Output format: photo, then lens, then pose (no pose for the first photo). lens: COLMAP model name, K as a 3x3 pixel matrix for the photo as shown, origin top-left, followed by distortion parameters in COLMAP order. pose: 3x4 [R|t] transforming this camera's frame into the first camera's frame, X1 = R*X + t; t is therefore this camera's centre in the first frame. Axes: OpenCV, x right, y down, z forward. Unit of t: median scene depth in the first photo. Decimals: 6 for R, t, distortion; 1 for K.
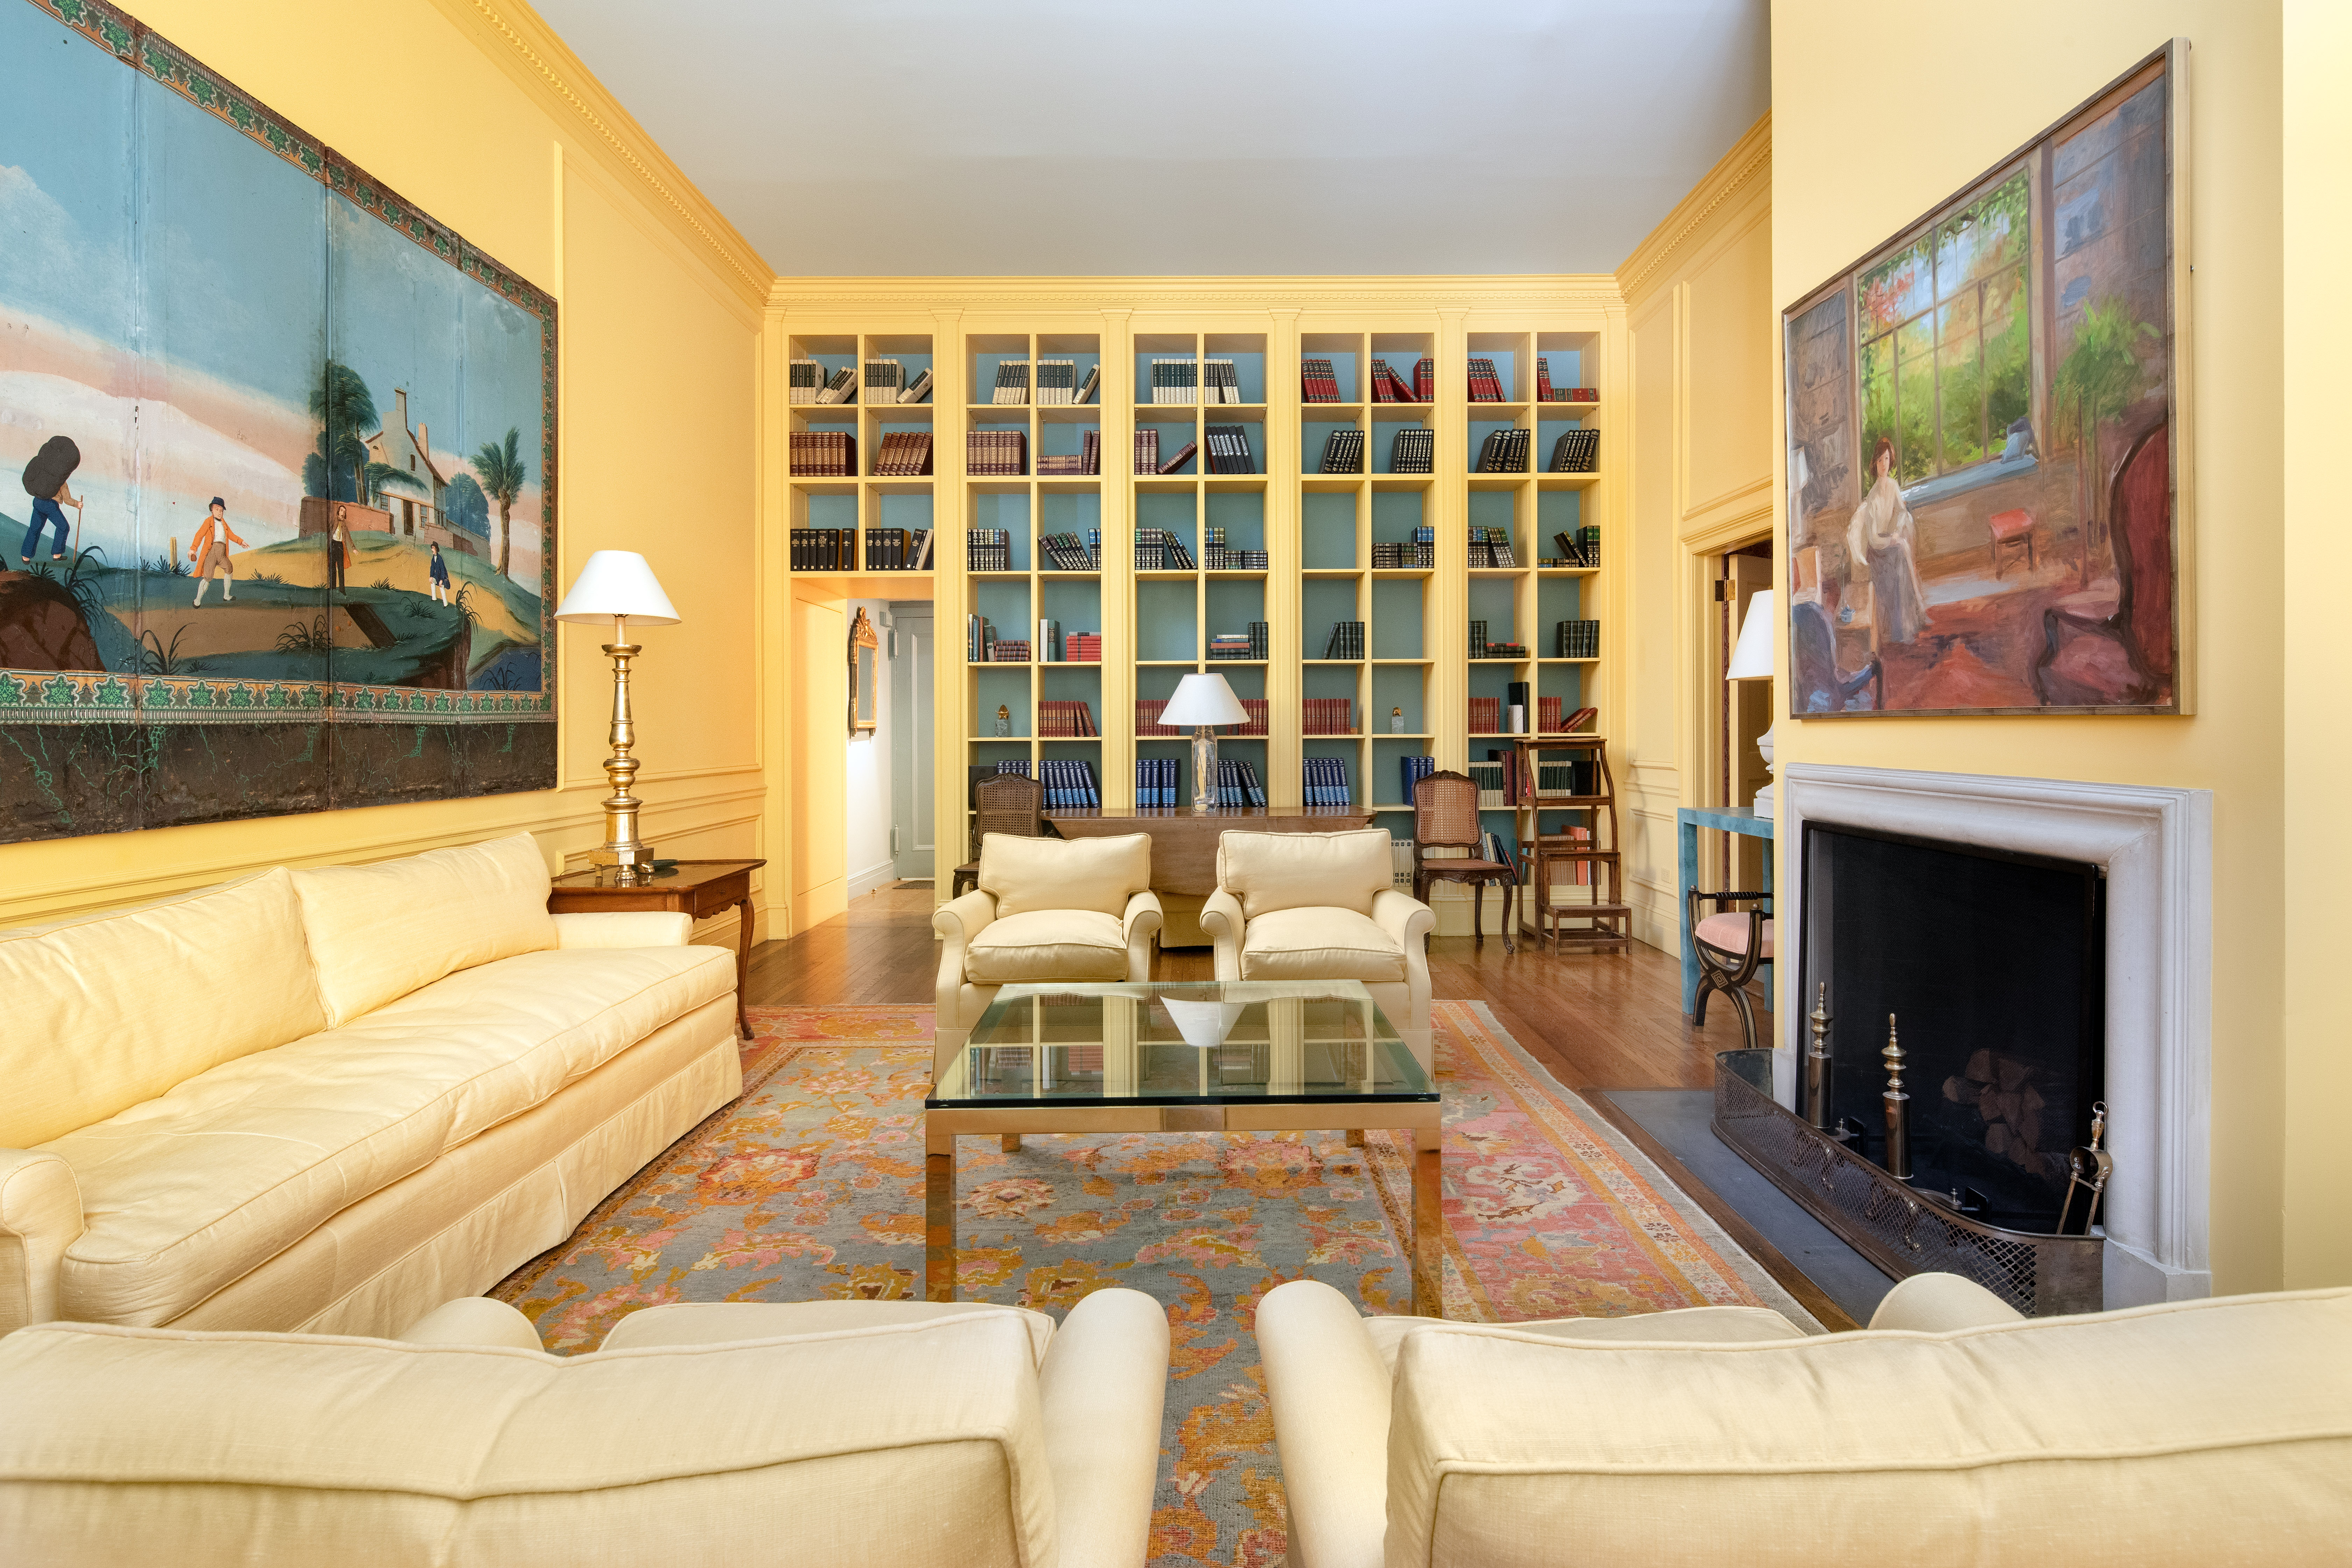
lens RADIAL K [[1152.2, 0, 1232.3], [0, 1152.2, 722.2], [0, 0, 1]] dist [0.005417, 0.000719]
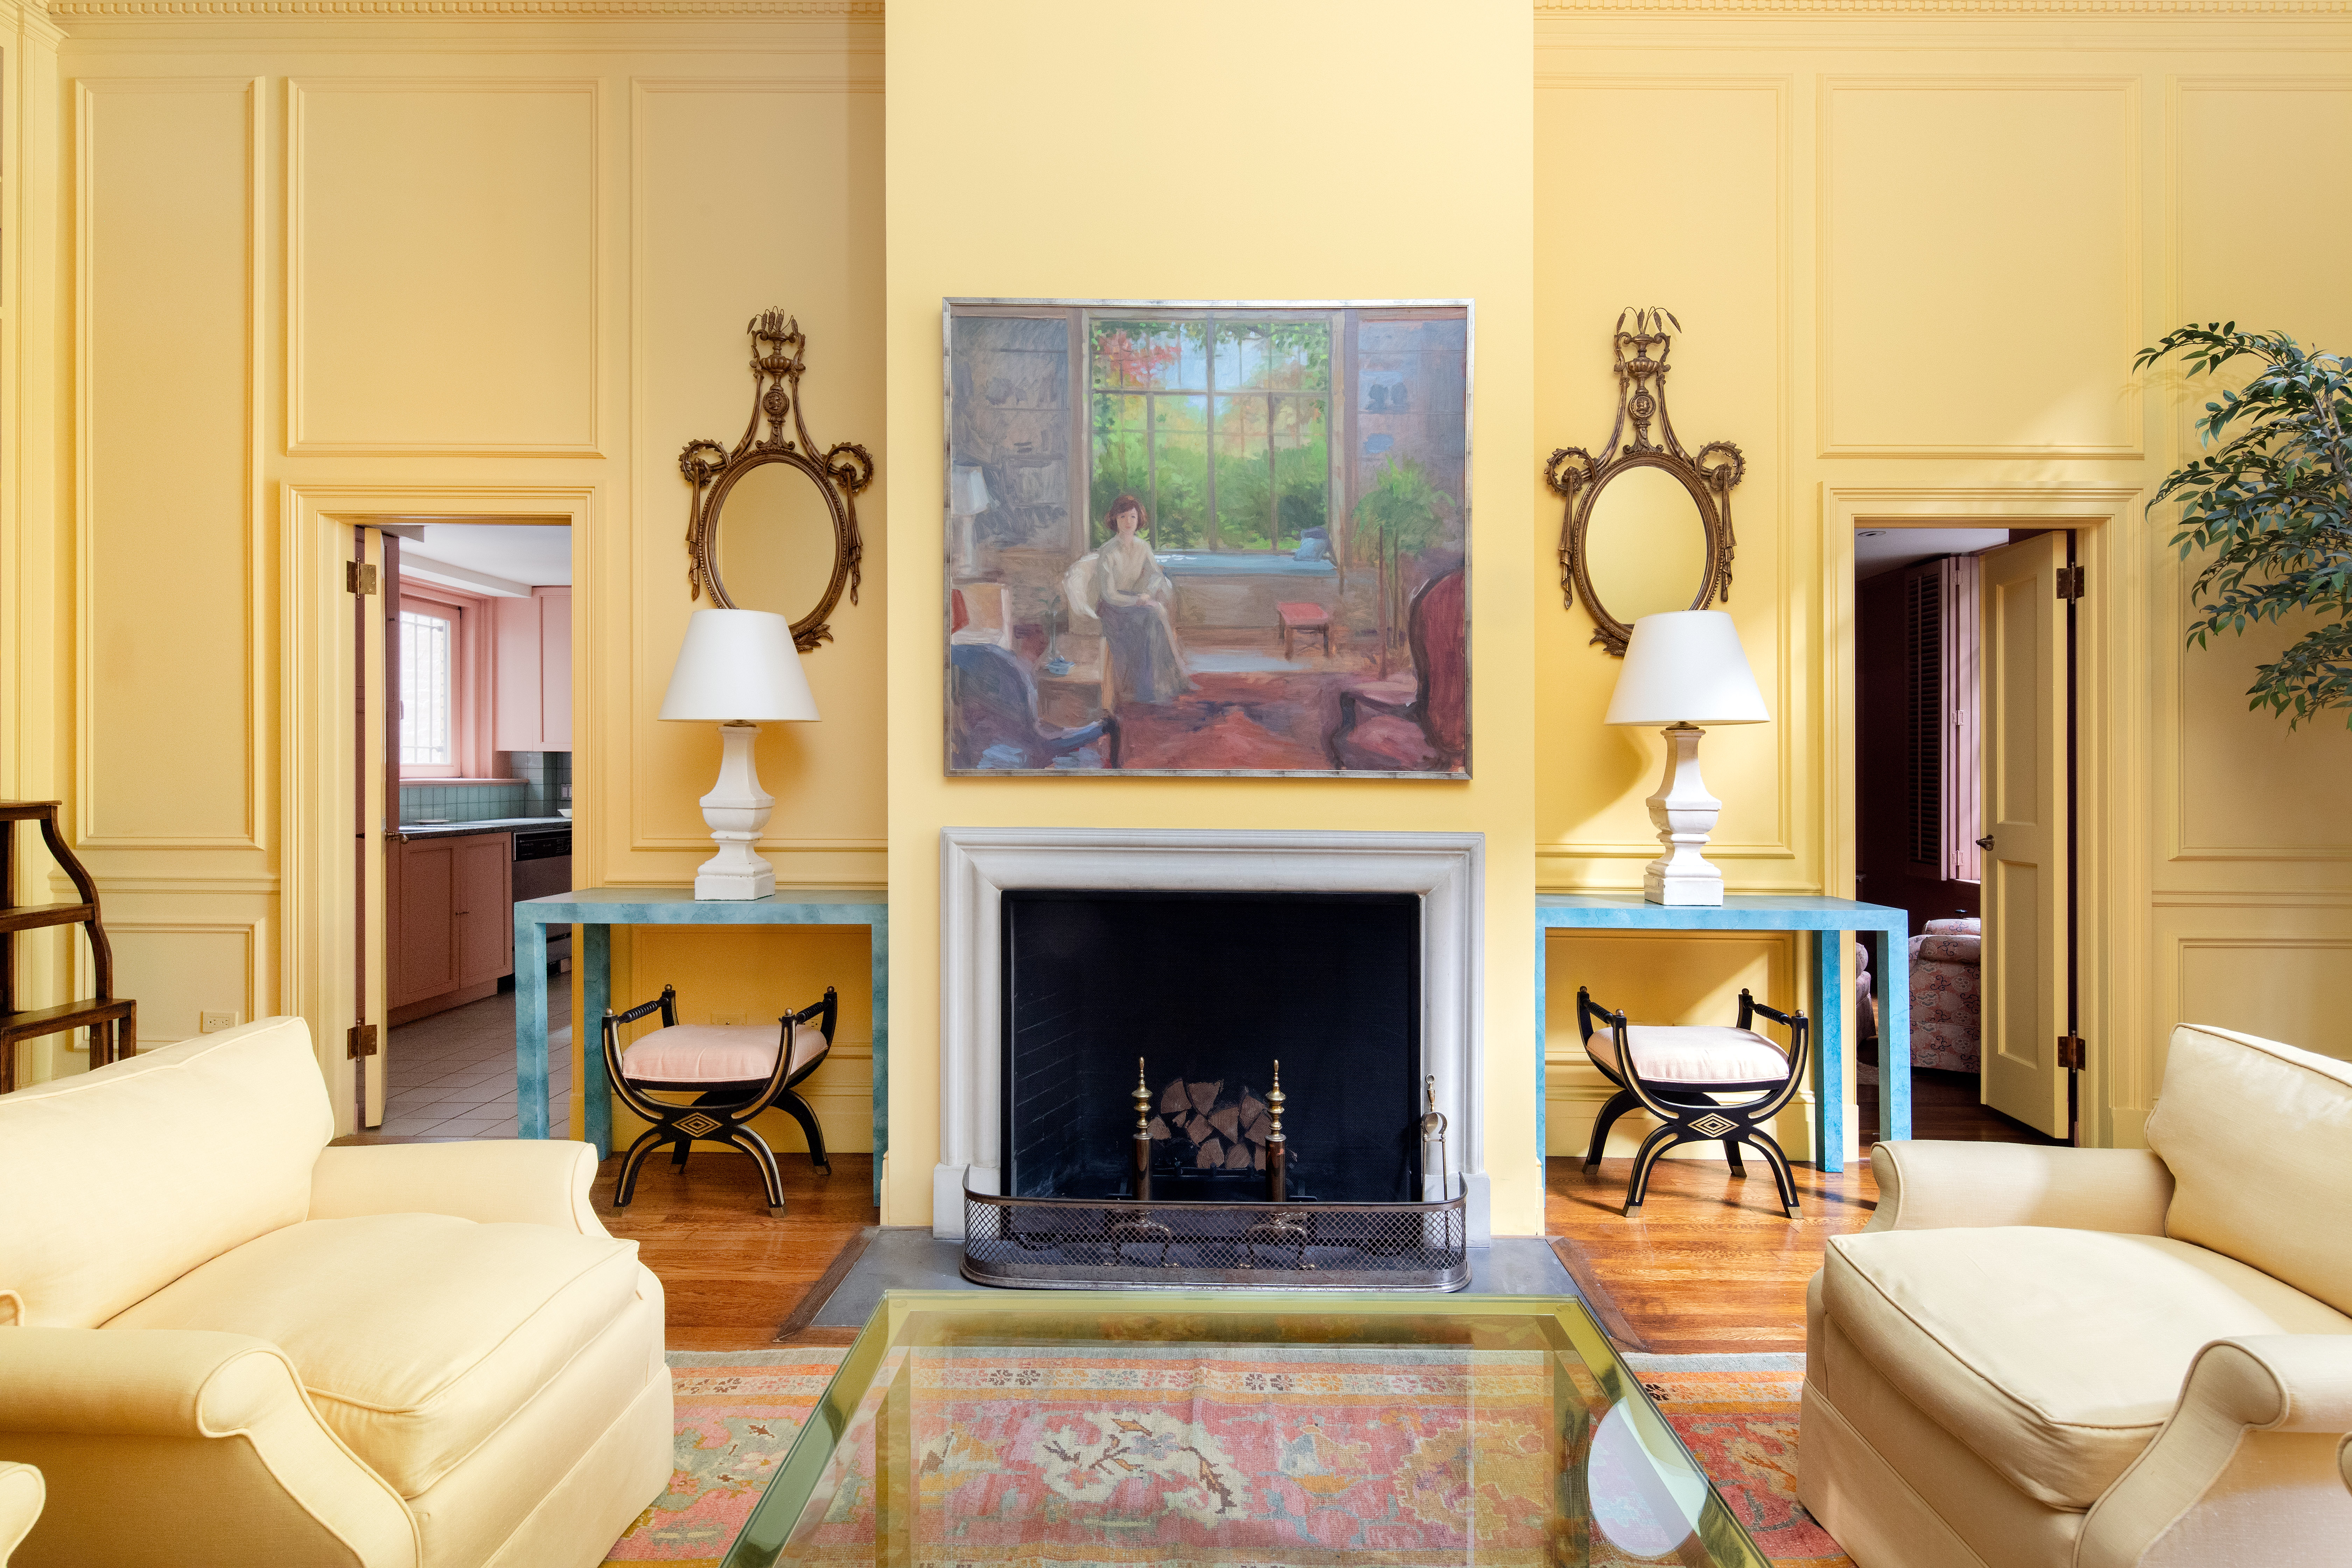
lens RADIAL K [[1152.2, 0, 1190.5], [0, 1152.2, 772.2], [0, 0, 1]] dist [0.005417, 0.000719]
pose [[0.044286, 0.011352, 0.998954, -0.458474], [-0.010250, 0.999888, -0.010908, 0.002690], [-0.998966, -0.009756, 0.044398, 0.977792]]
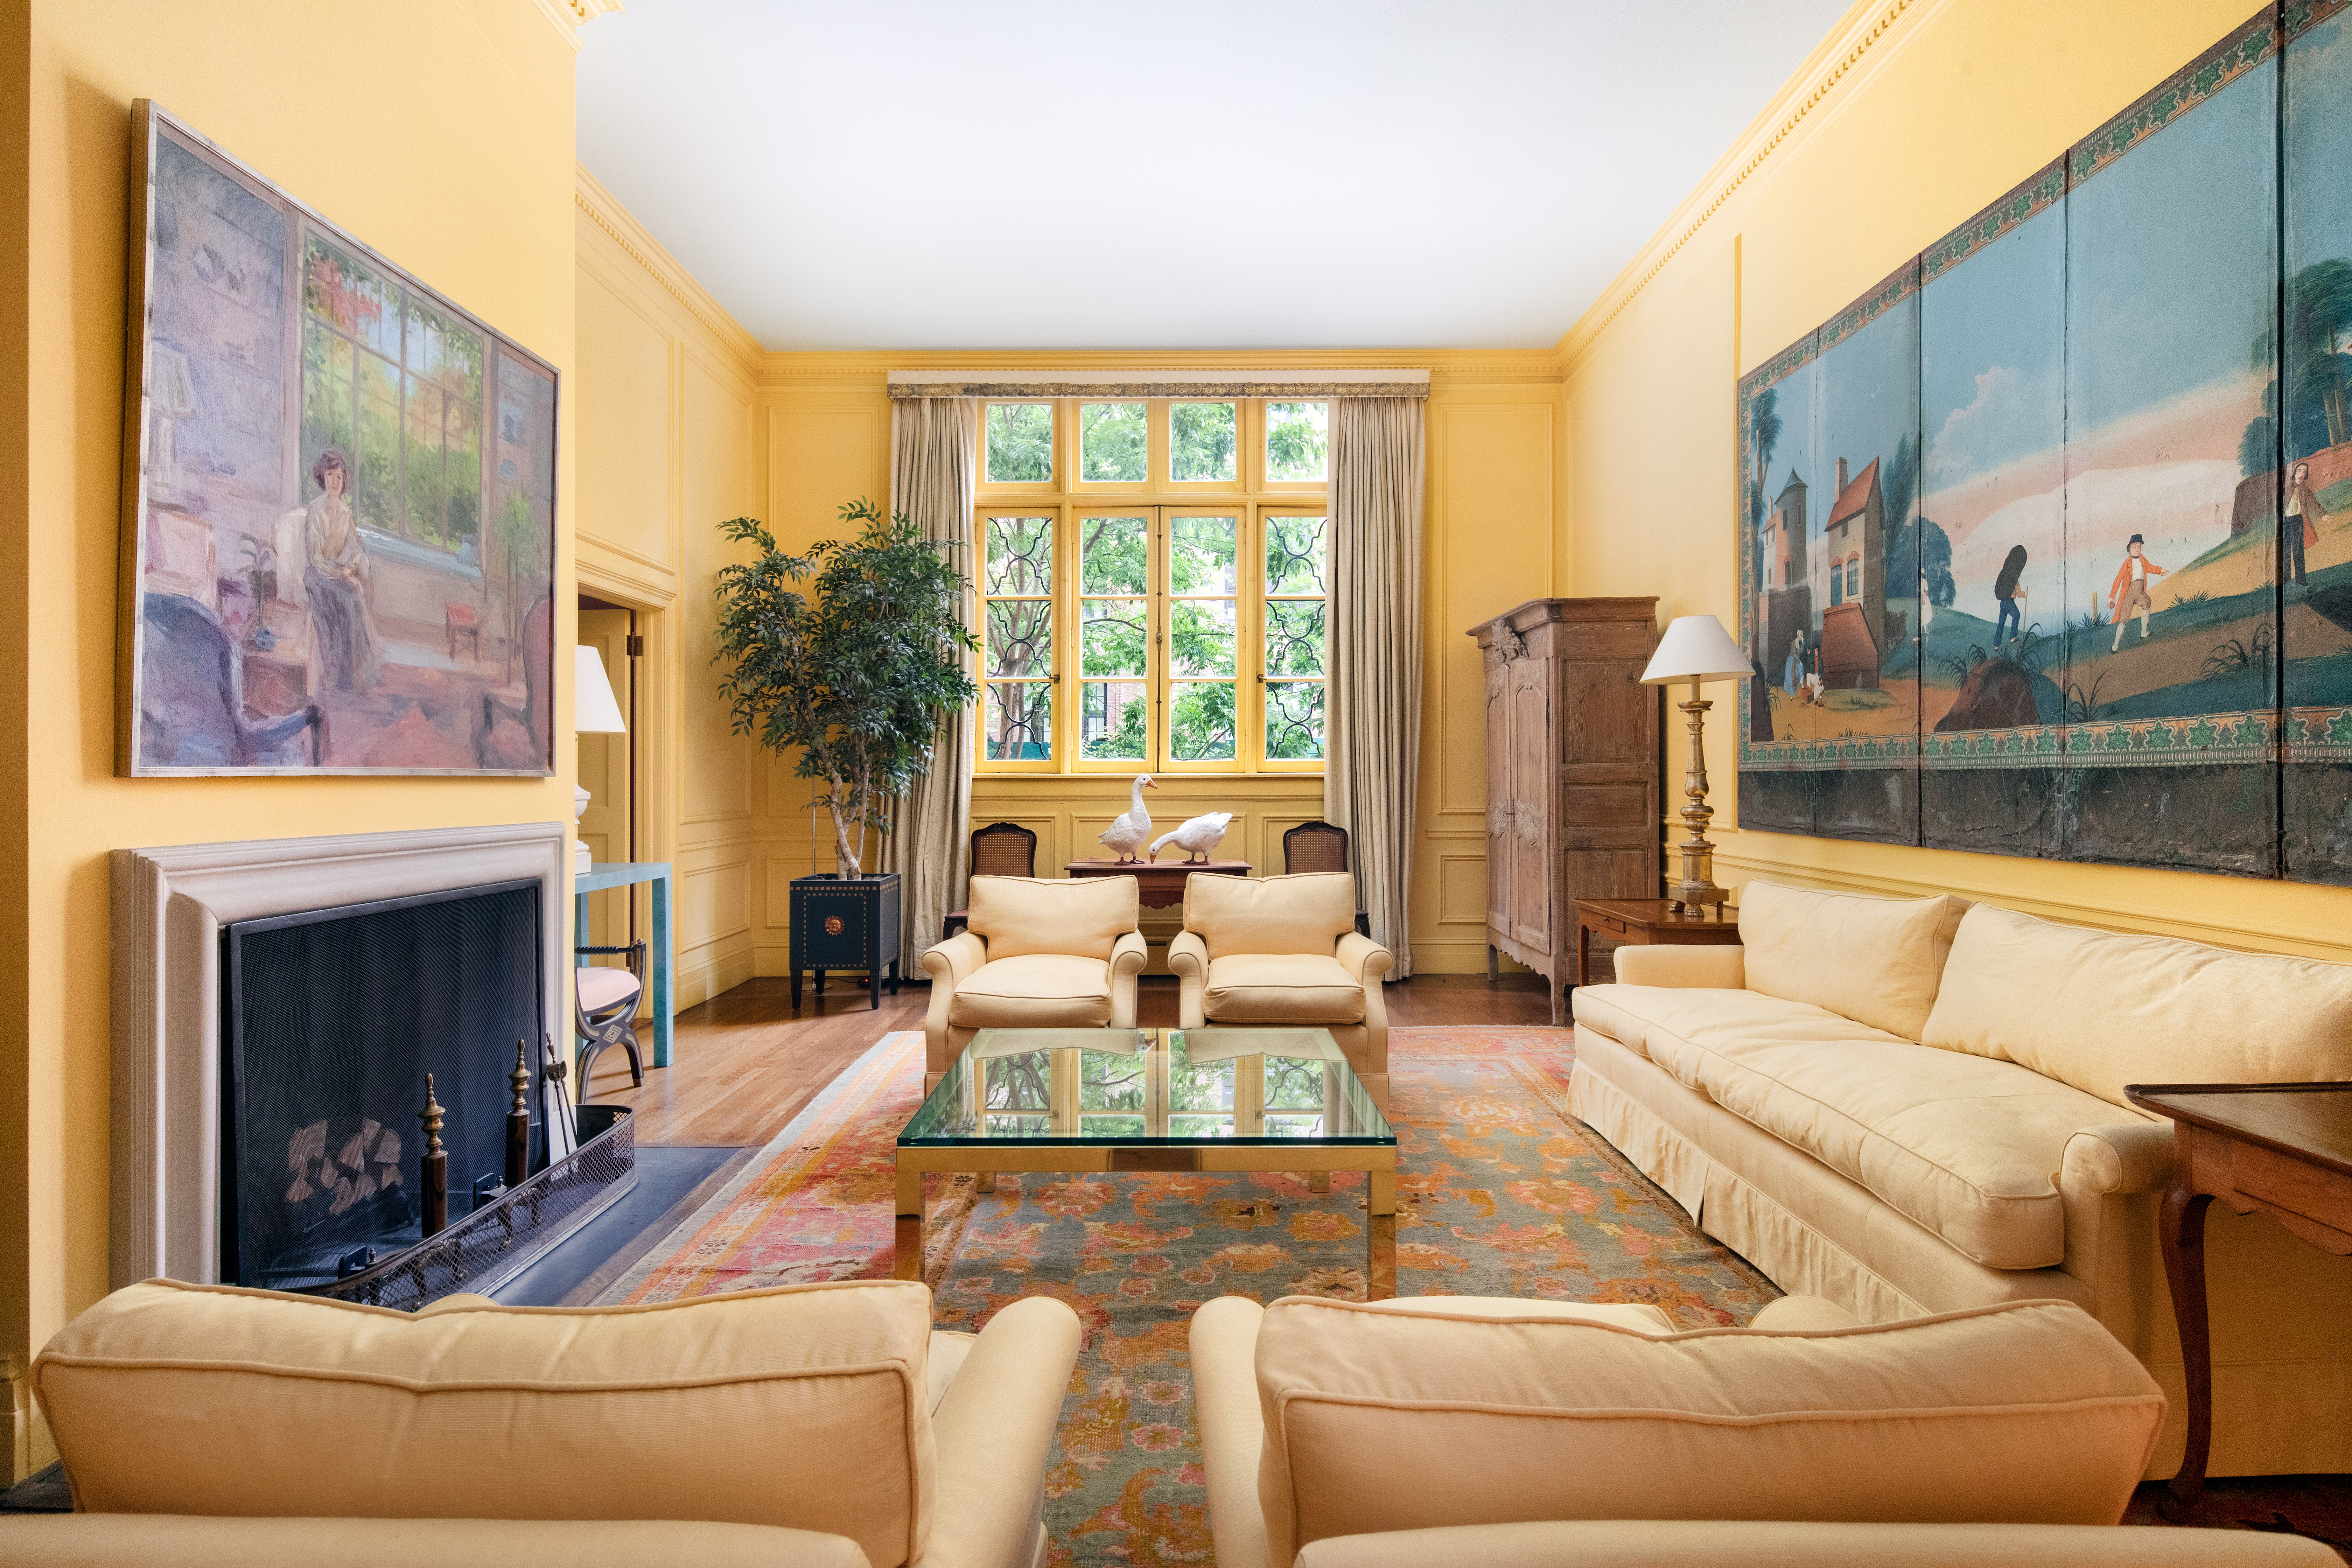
lens RADIAL K [[1152.2, 0, 1166.0], [0, 1152.2, 775.2], [0, 0, 1]] dist [0.005417, 0.000719]
pose [[-0.998802, 0.009821, 0.047948, -0.101770], [0.009525, 0.999934, -0.006387, 0.007301], [-0.048007, -0.005923, -0.998829, 1.989826]]
